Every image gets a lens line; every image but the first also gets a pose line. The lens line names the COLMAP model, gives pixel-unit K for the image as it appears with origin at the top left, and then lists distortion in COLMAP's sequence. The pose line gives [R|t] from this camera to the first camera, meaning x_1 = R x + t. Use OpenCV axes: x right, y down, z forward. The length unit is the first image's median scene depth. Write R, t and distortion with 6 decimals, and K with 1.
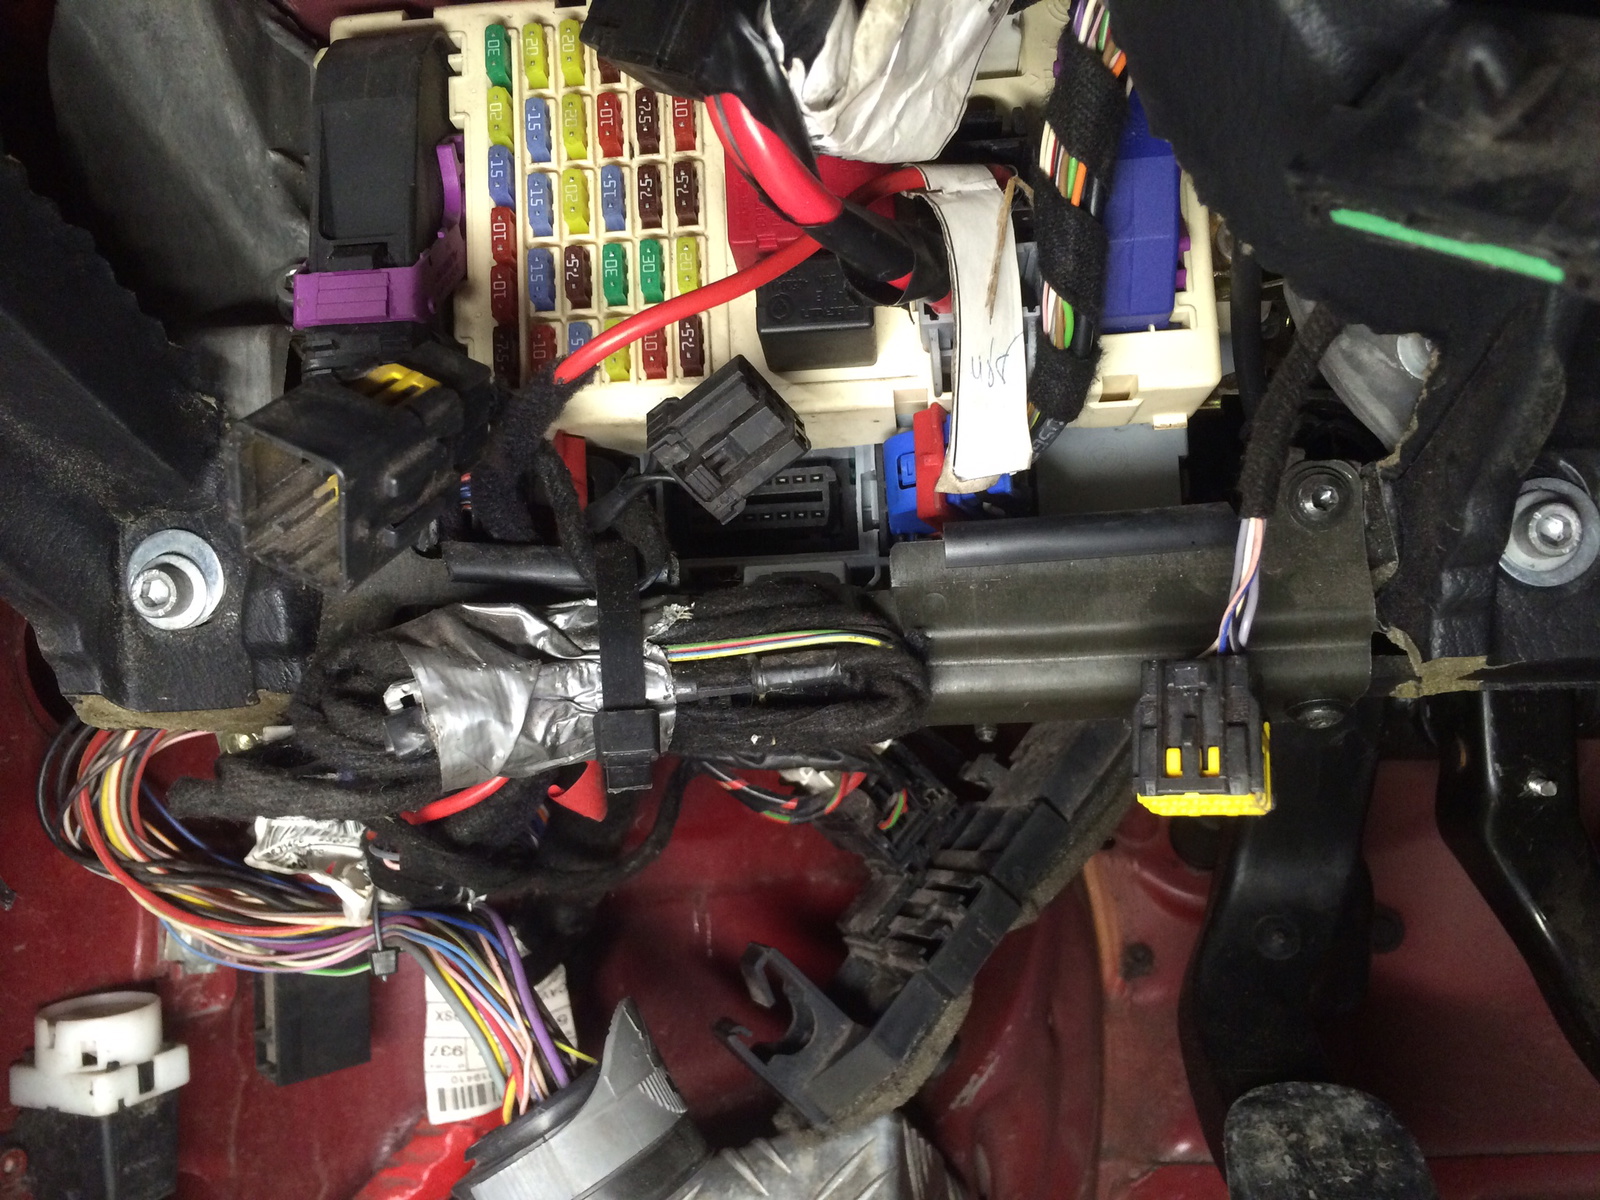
lens RADIAL K [[1408.4, 0, 800.0], [0, 1408.4, 600.0], [0, 0, 1]] dist [-0.002837, 0.000821]
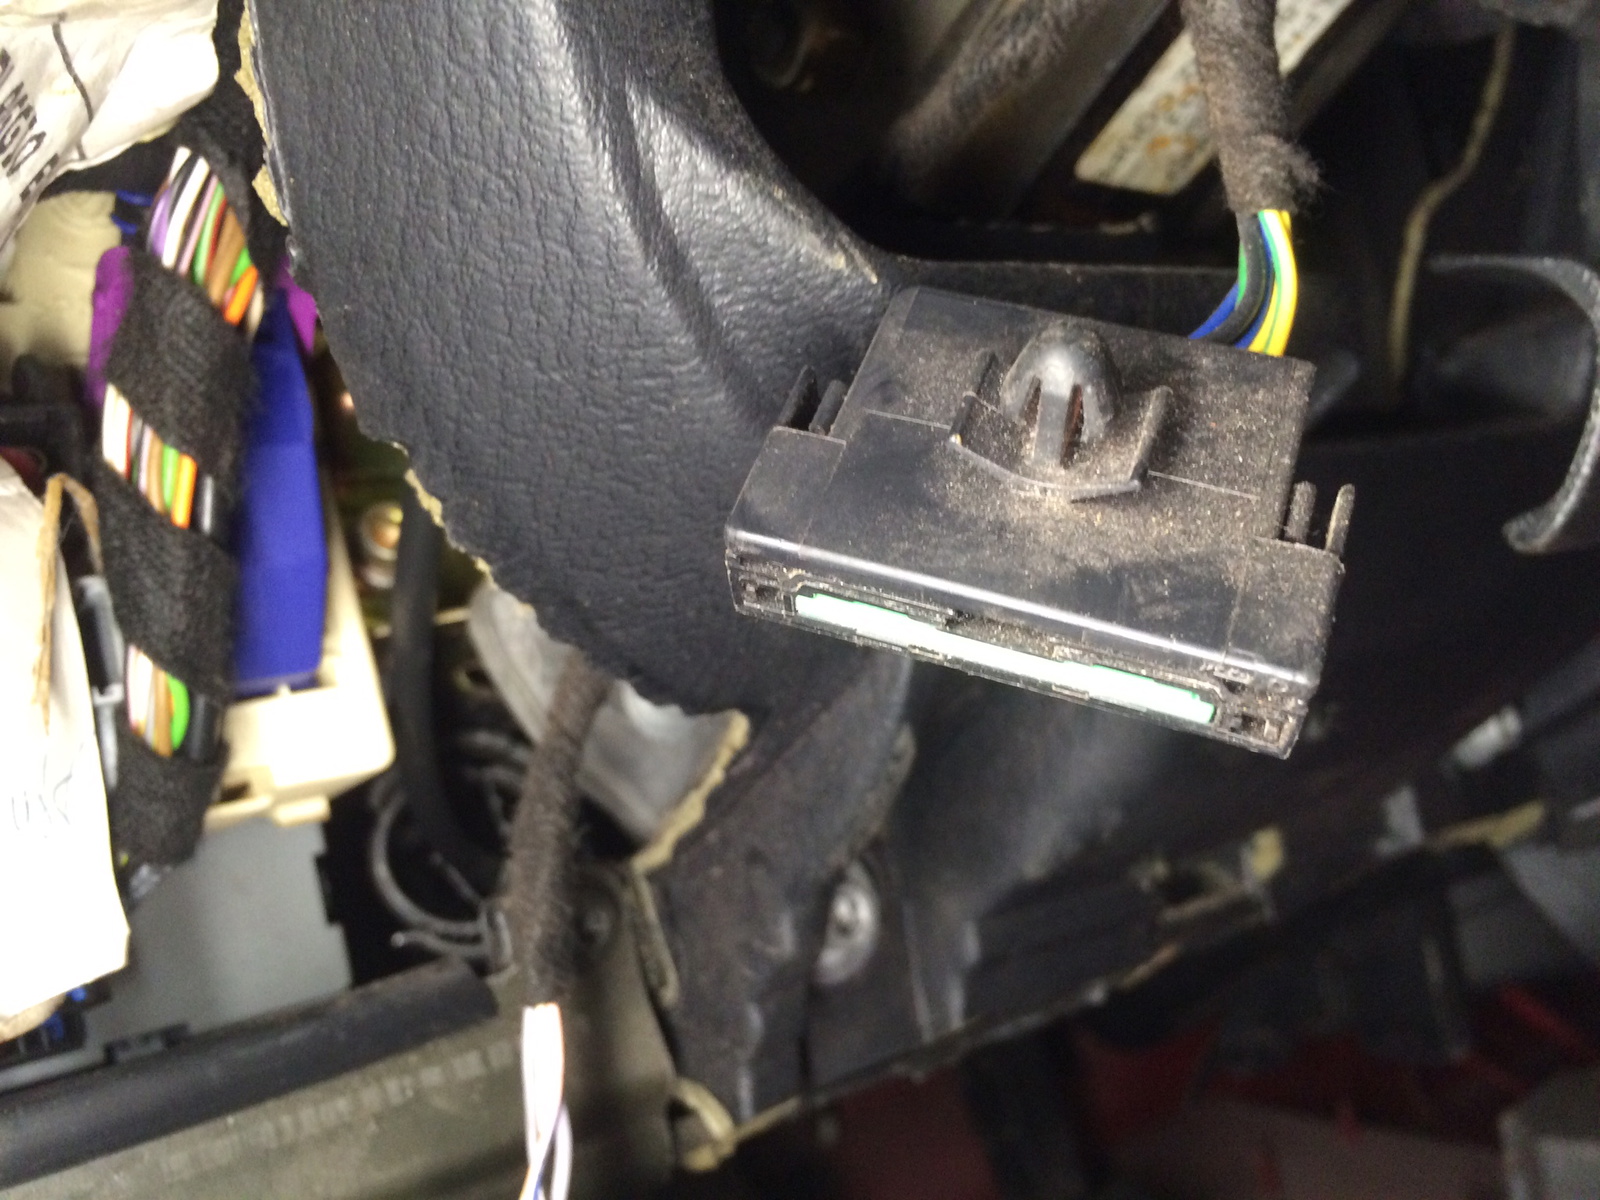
lens RADIAL K [[1408.4, 0, 800.0], [0, 1408.4, 600.0], [0, 0, 1]] dist [-0.002837, 0.000821]
pose [[0.734886, -0.044987, 0.676697, -0.019314], [0.150353, 0.983775, -0.097881, -0.146782], [-0.661314, 0.173675, 0.729726, 0.382101]]
